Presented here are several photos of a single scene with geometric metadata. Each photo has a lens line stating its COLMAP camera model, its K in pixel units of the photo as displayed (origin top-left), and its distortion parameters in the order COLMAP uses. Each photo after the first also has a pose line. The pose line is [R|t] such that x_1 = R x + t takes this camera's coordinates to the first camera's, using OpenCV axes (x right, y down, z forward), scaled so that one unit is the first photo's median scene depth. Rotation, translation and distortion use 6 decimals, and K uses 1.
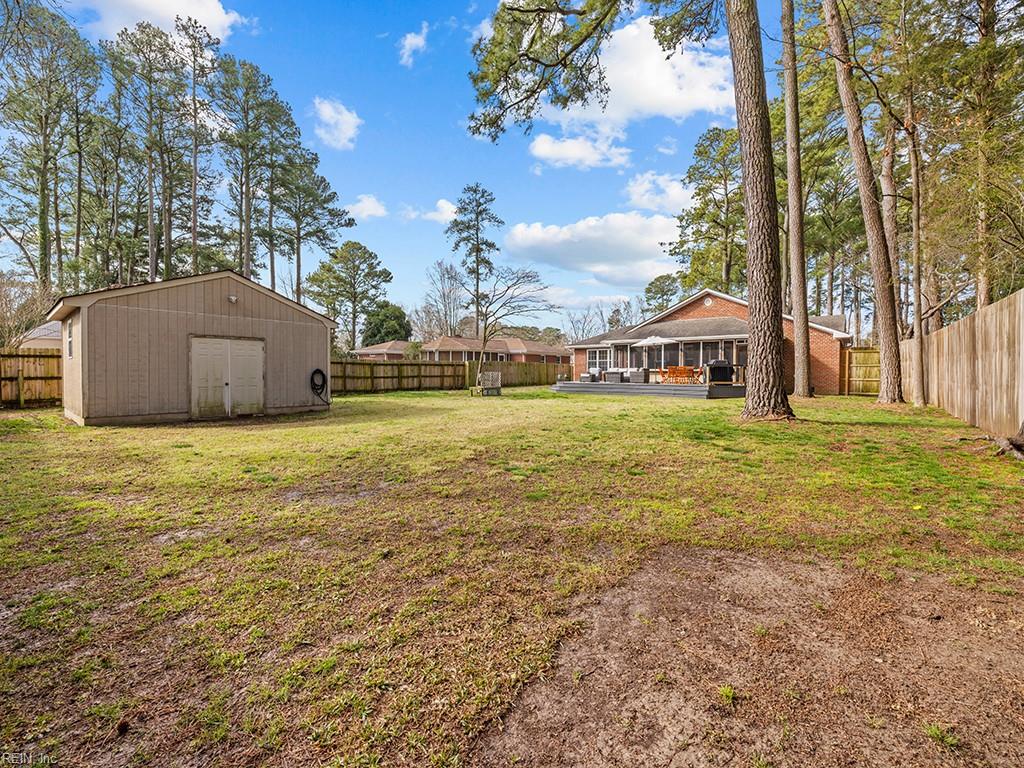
lens RADIAL K [[433.3, 0, 508.5], [0, 433.3, 362.9], [0, 0, 1]] dist [0.000312, -0.000011]
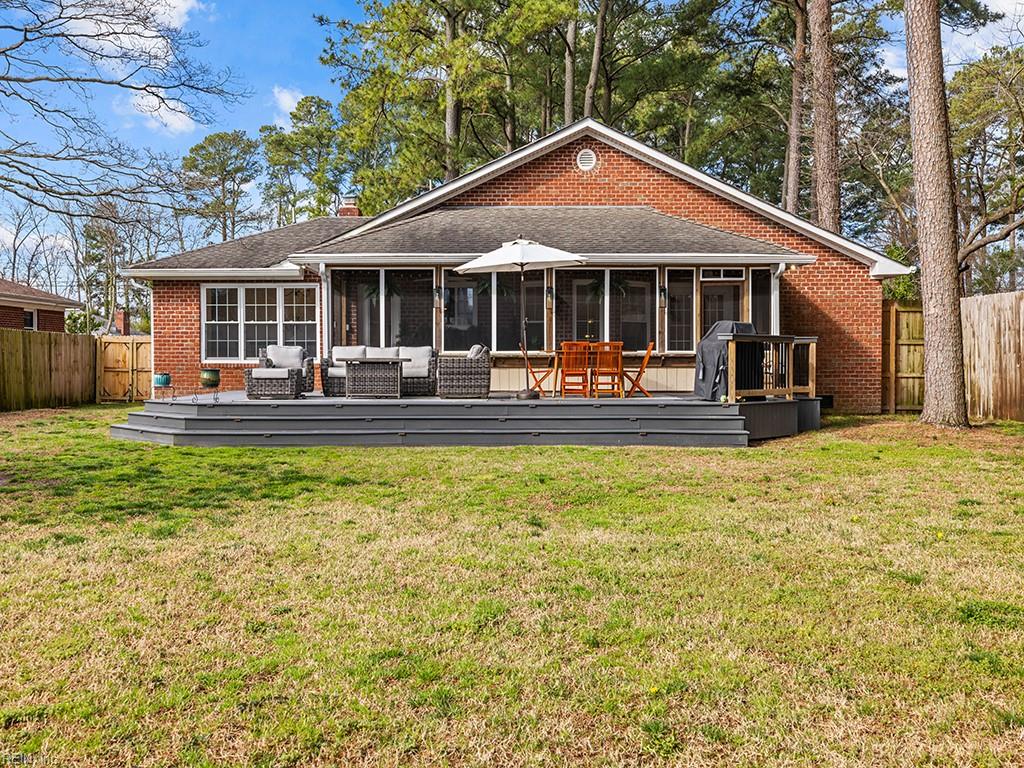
lens RADIAL K [[962.1, 0, 513.7], [0, 962.1, 364.1], [0, 0, 1]] dist [0.001543, -0.003491]
pose [[0.780589, -0.006900, 0.625006, -0.082019], [-0.008993, 0.999712, 0.022269, 0.008879], [-0.624980, -0.023004, 0.780302, 0.473456]]
